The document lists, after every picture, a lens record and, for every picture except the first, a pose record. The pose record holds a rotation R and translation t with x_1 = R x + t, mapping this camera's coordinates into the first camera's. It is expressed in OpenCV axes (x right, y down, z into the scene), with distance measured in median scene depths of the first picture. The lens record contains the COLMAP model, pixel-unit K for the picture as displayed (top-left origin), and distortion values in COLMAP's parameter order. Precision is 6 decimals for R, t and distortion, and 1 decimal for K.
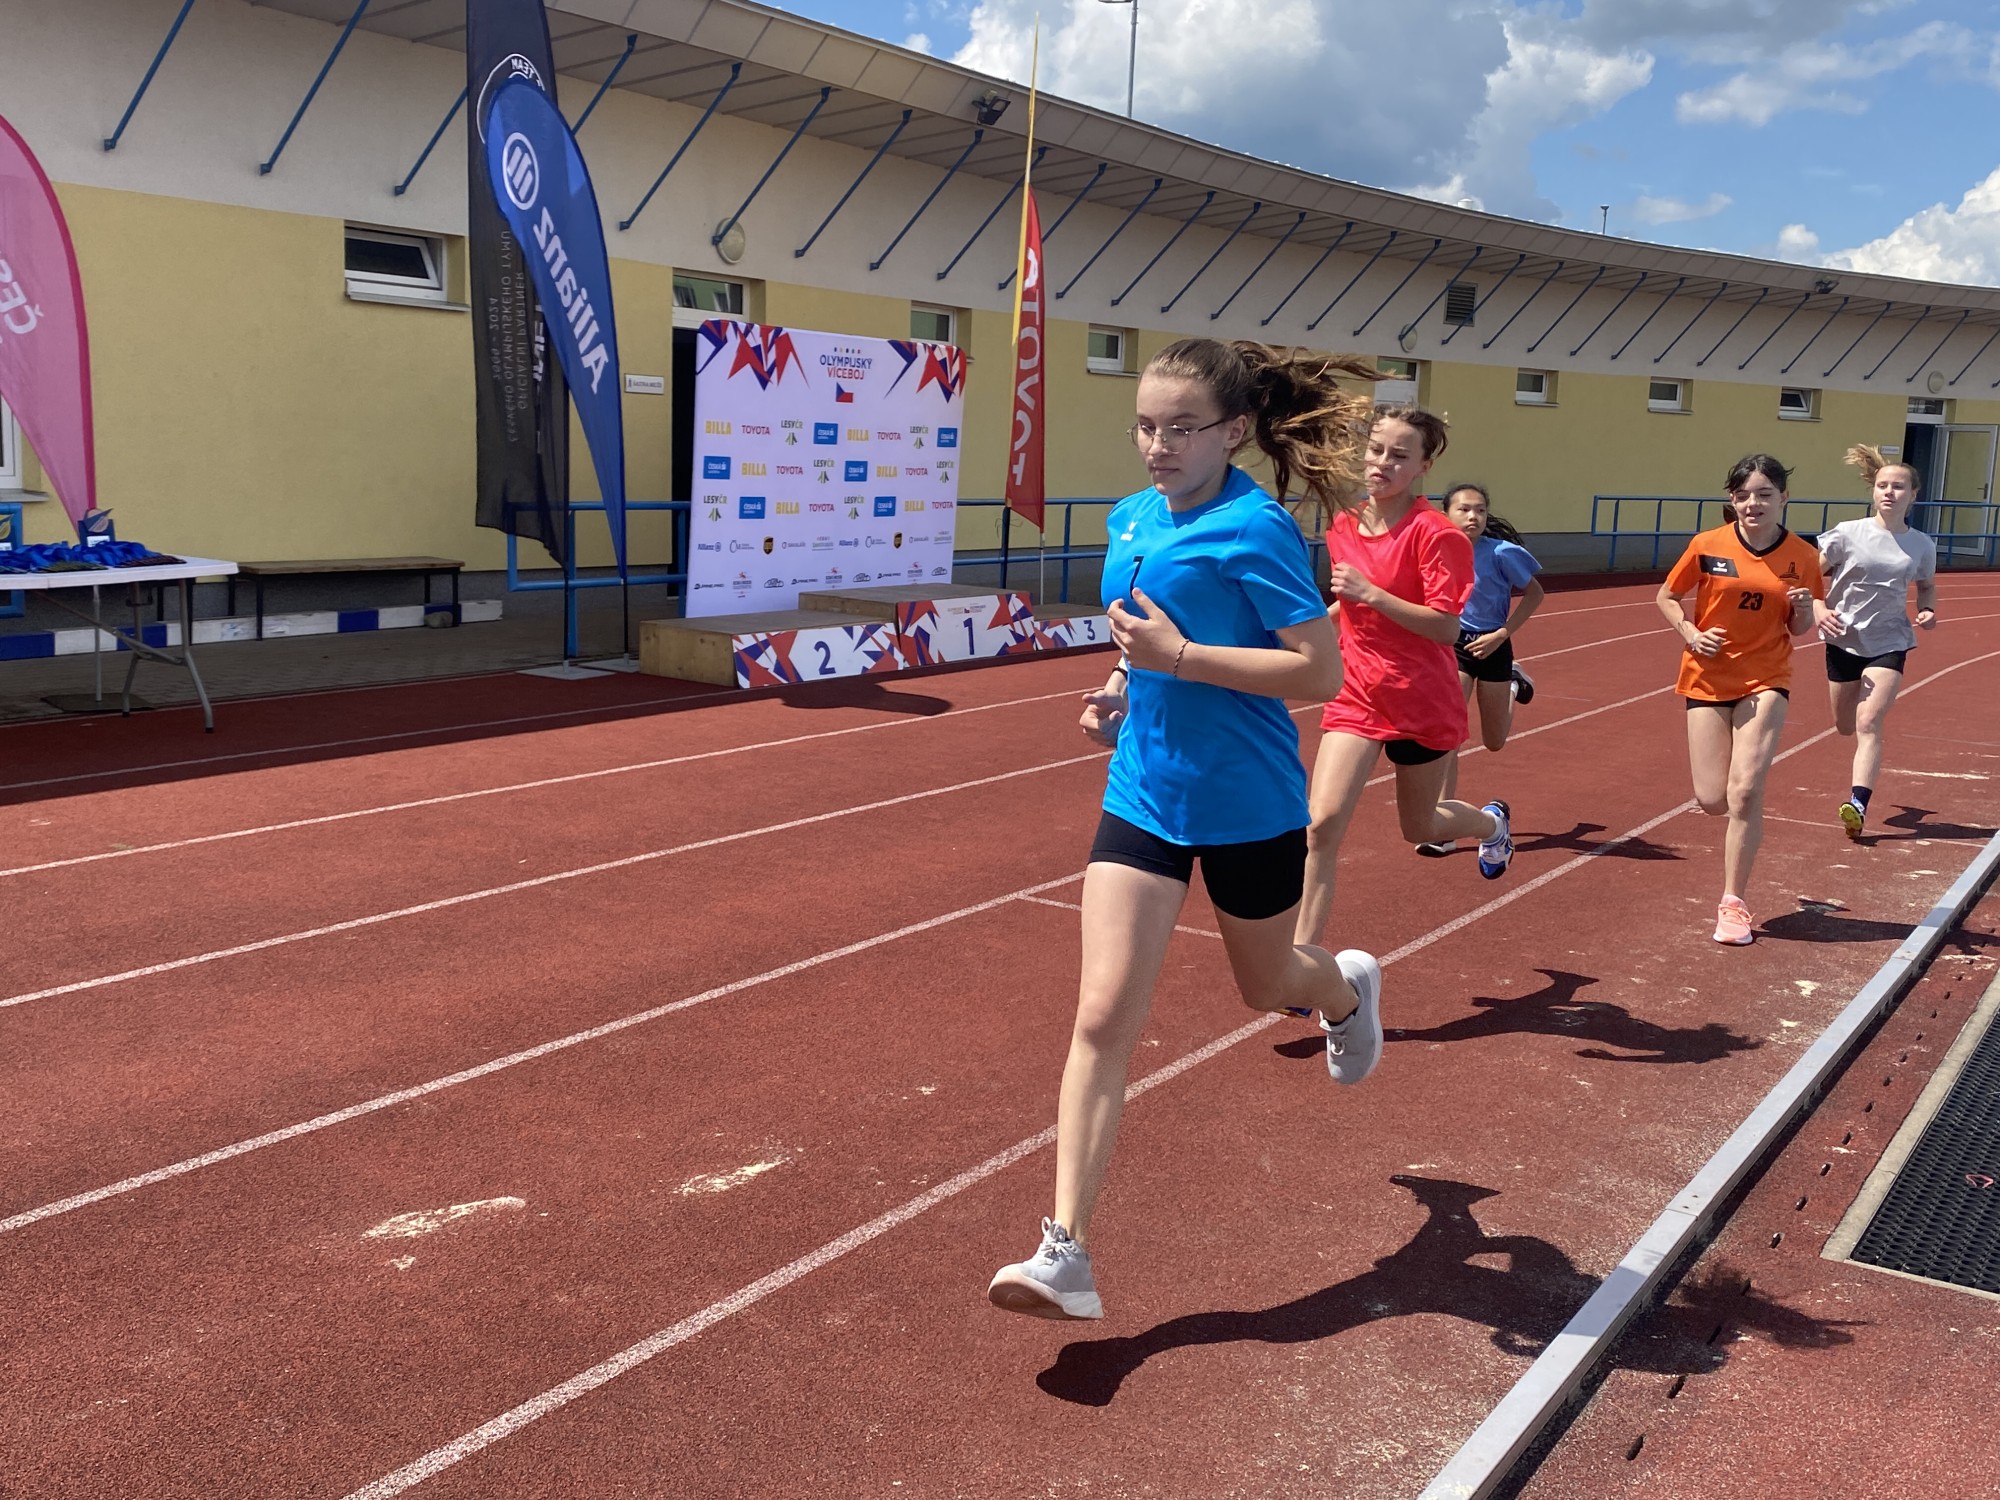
lens RADIAL K [[1994.4, 0, 1007.1], [0, 1994.4, 797.2], [0, 0, 1]] dist [0.027511, 0.000000]
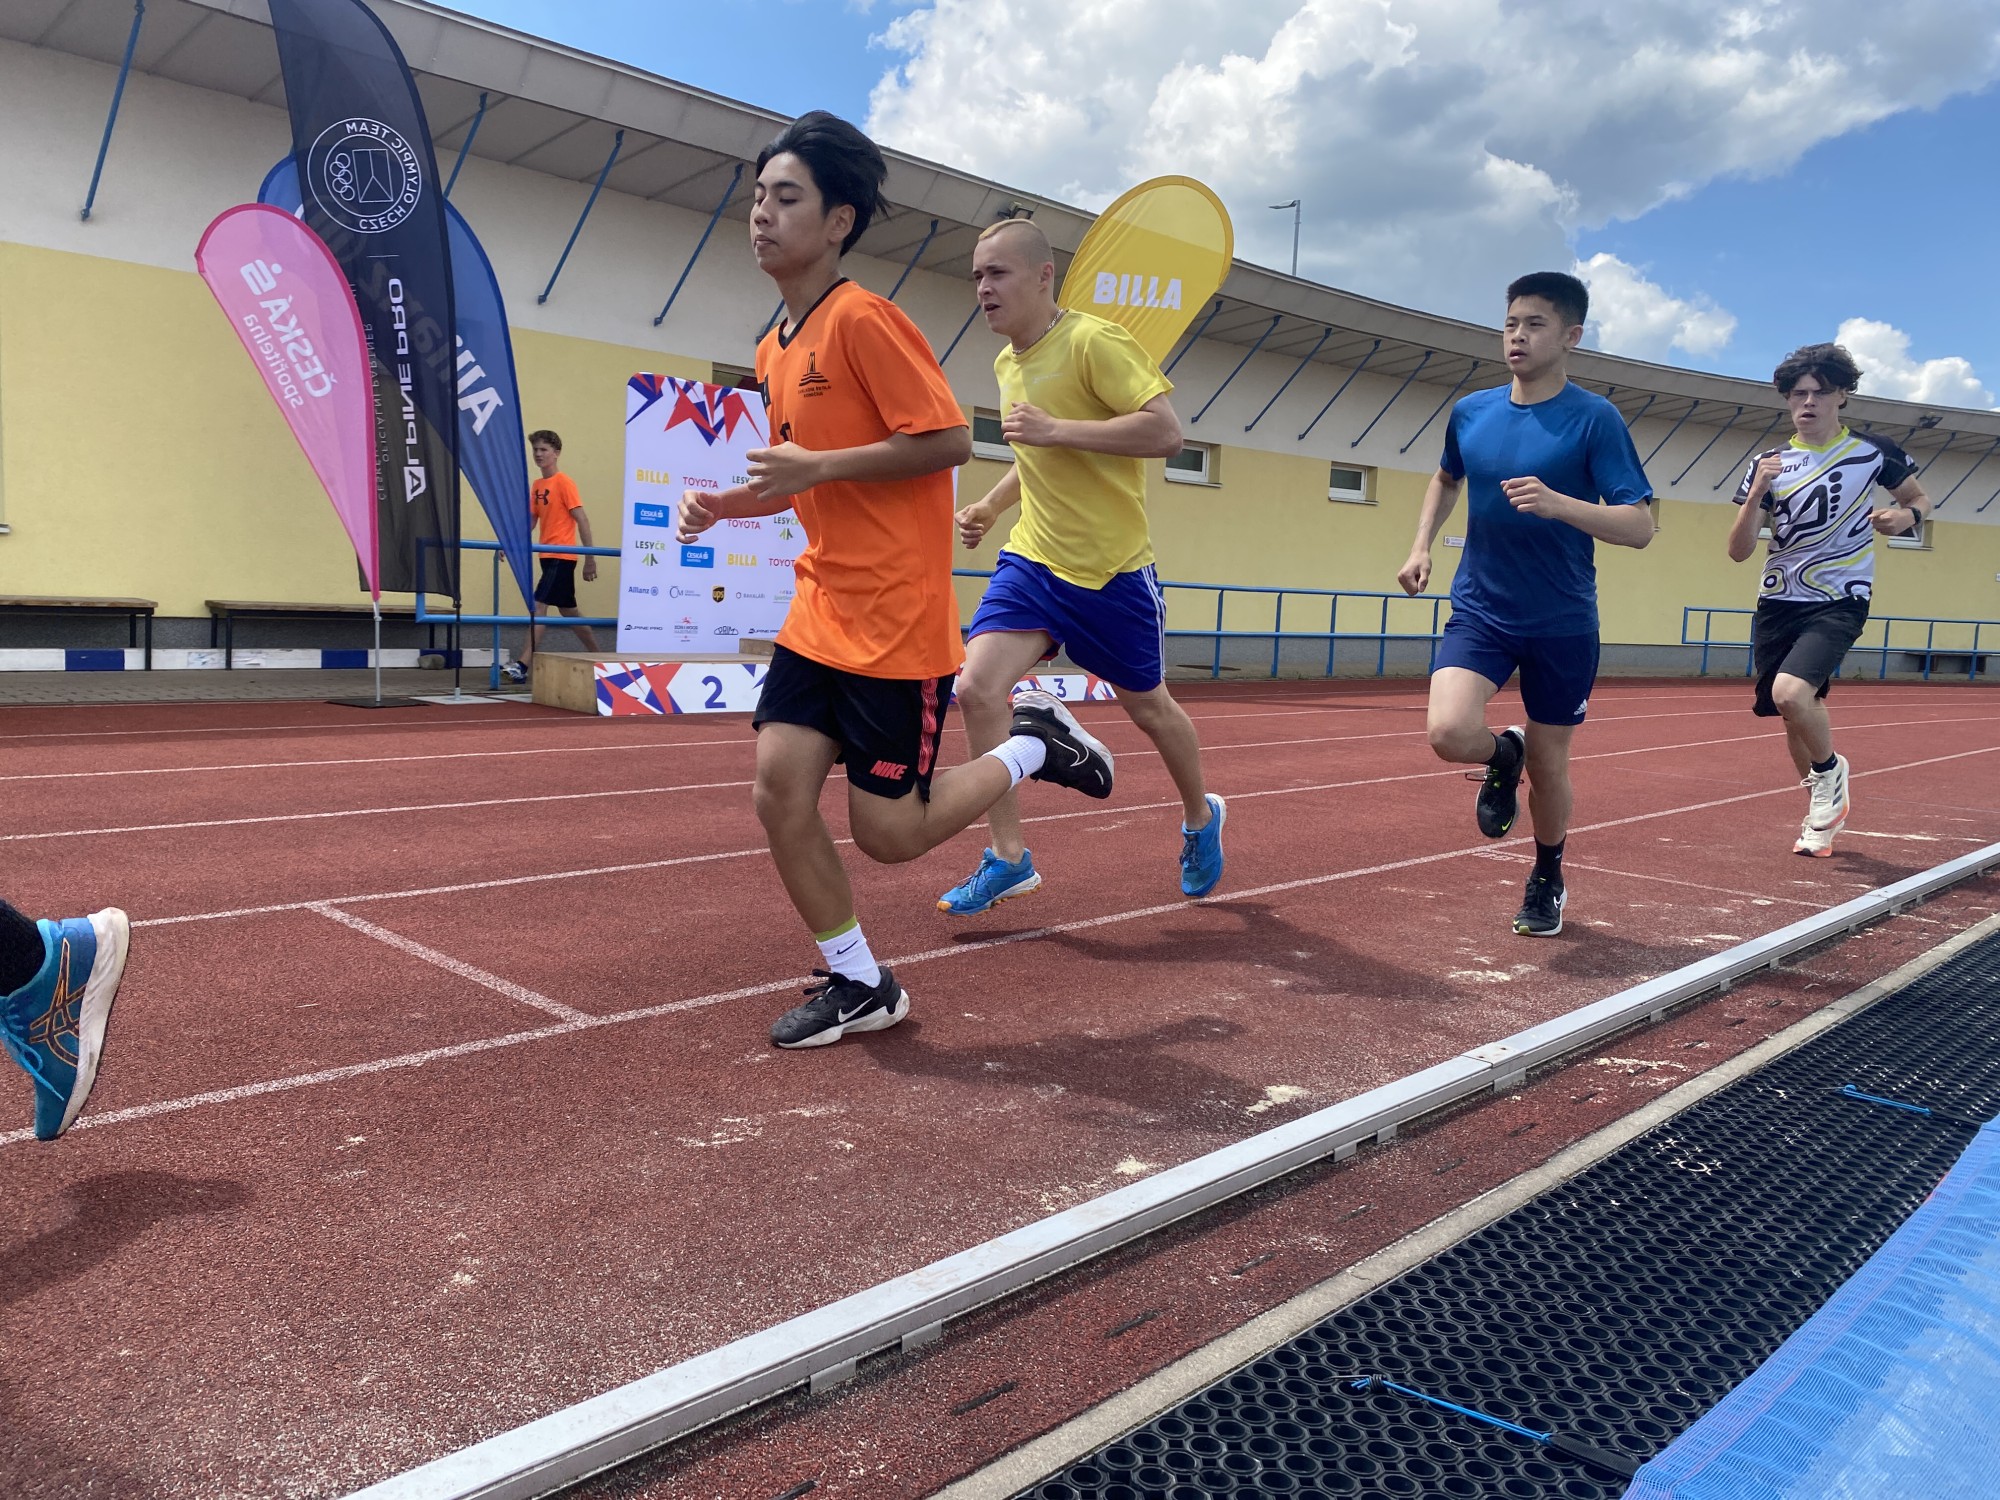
lens RADIAL K [[1522.1, 0, 995.9], [0, 1522.1, 767.6], [0, 0, 1]] dist [0.018098, -0.017289]
pose [[0.979492, 0.025299, -0.199890, 0.193214], [-0.039815, 0.996826, -0.068935, 0.015343], [0.197512, 0.075480, 0.977390, 0.257872]]
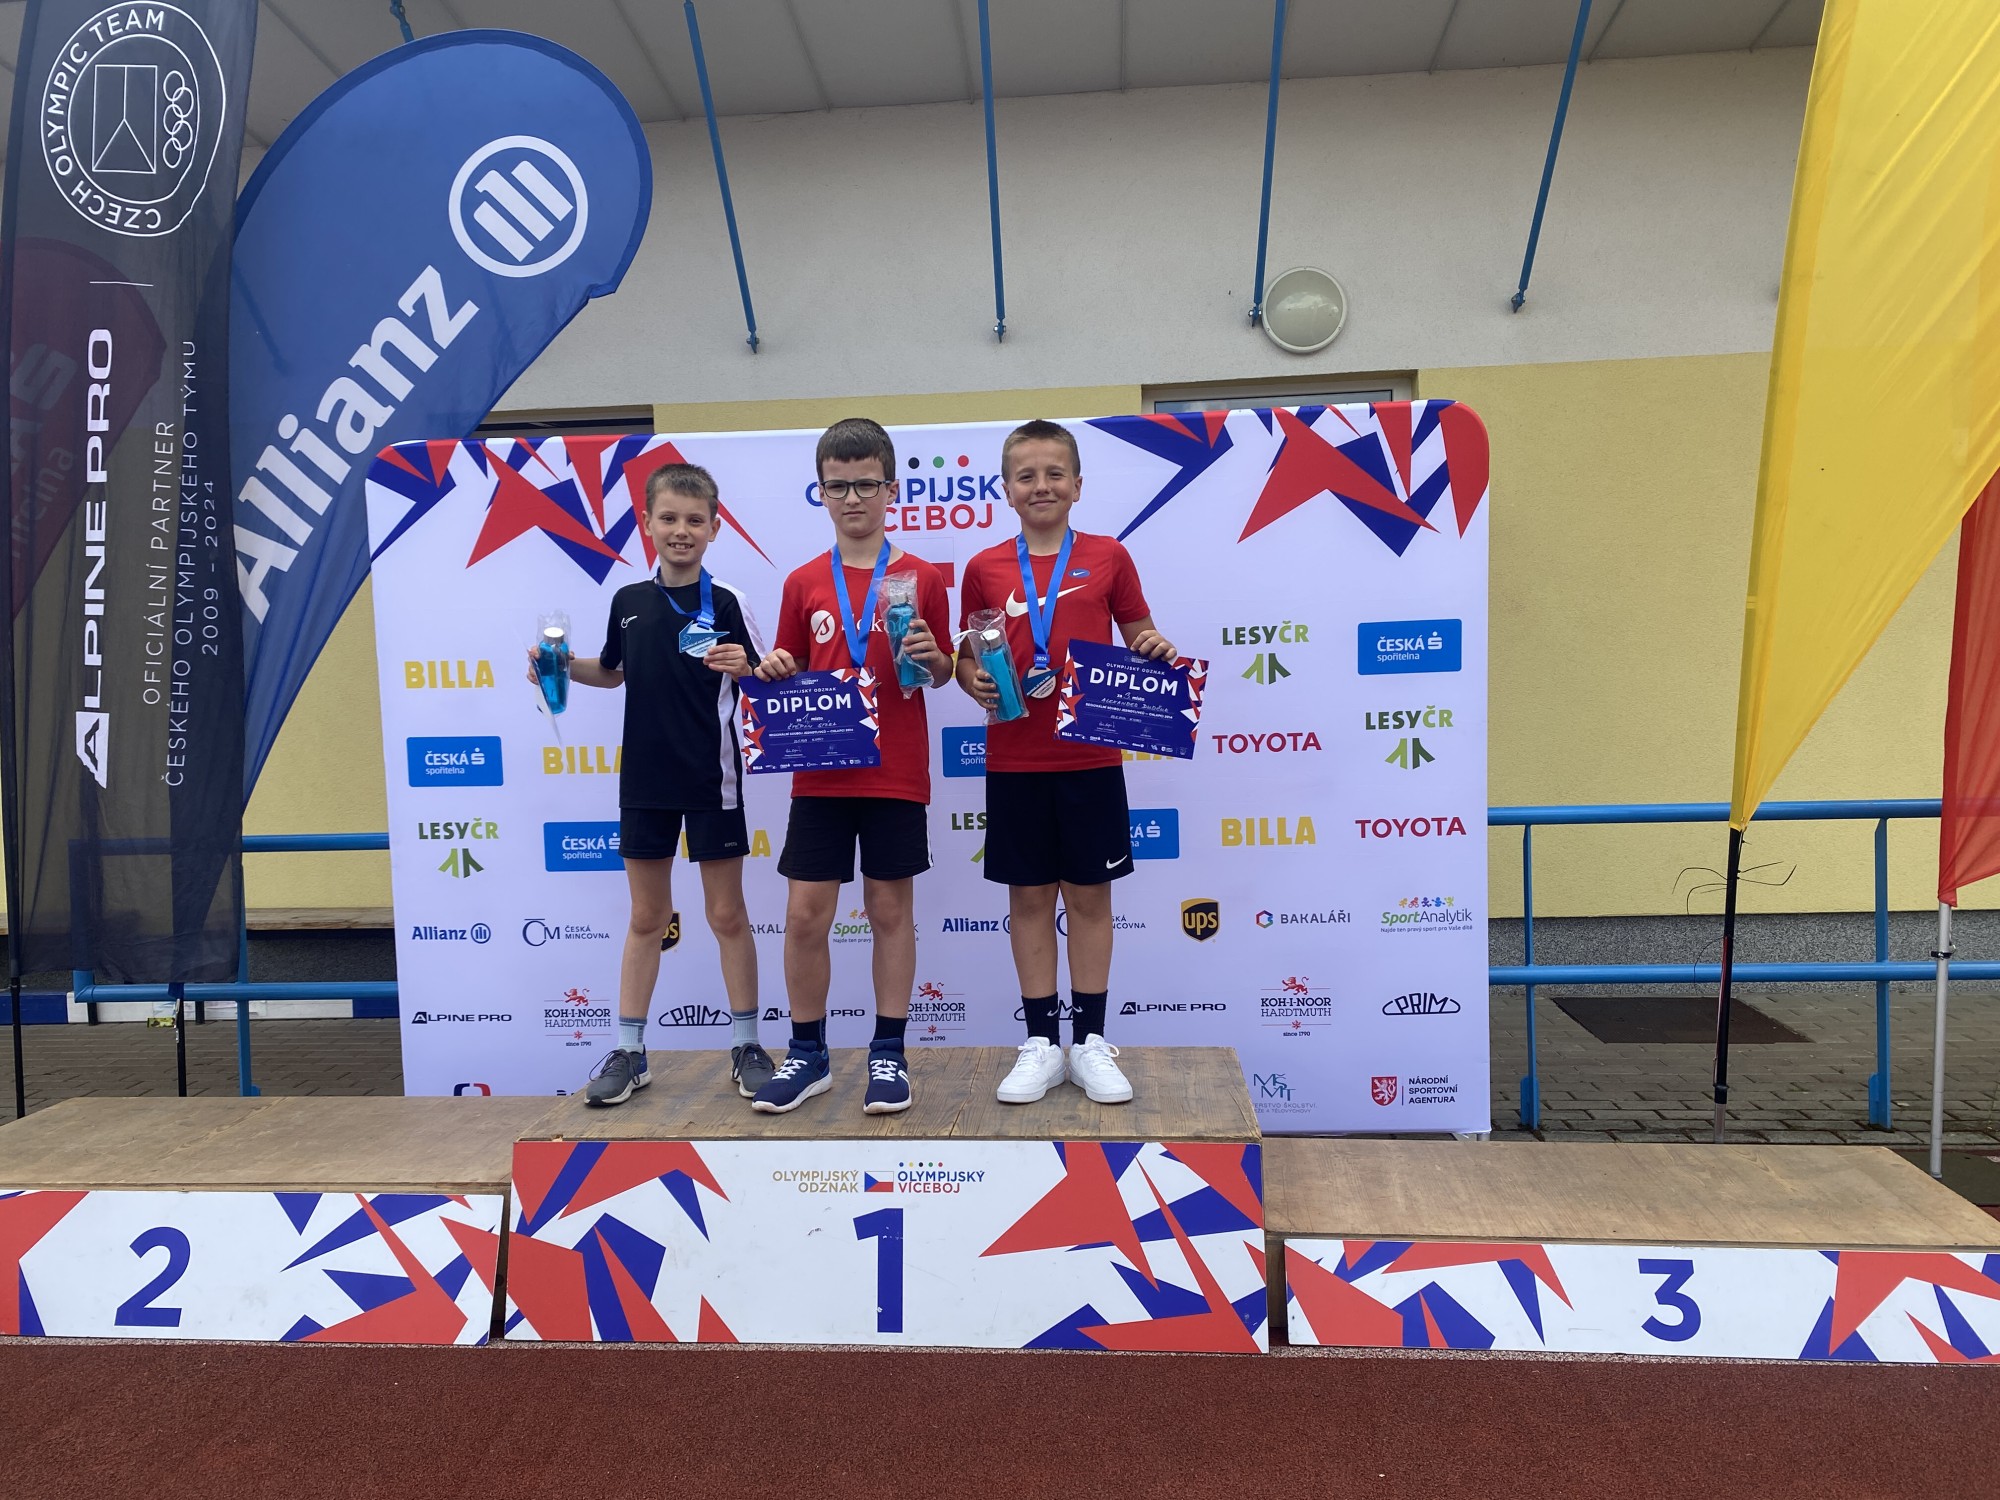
lens RADIAL K [[1522.1, 0, 966.2], [0, 1522.1, 765.3], [0, 0, 1]] dist [0.018098, -0.017289]
pose [[0.446342, -0.013323, -0.894763, 0.214767], [-0.113056, 0.991038, -0.071154, -0.150542], [0.887692, 0.132918, 0.440835, 0.937250]]
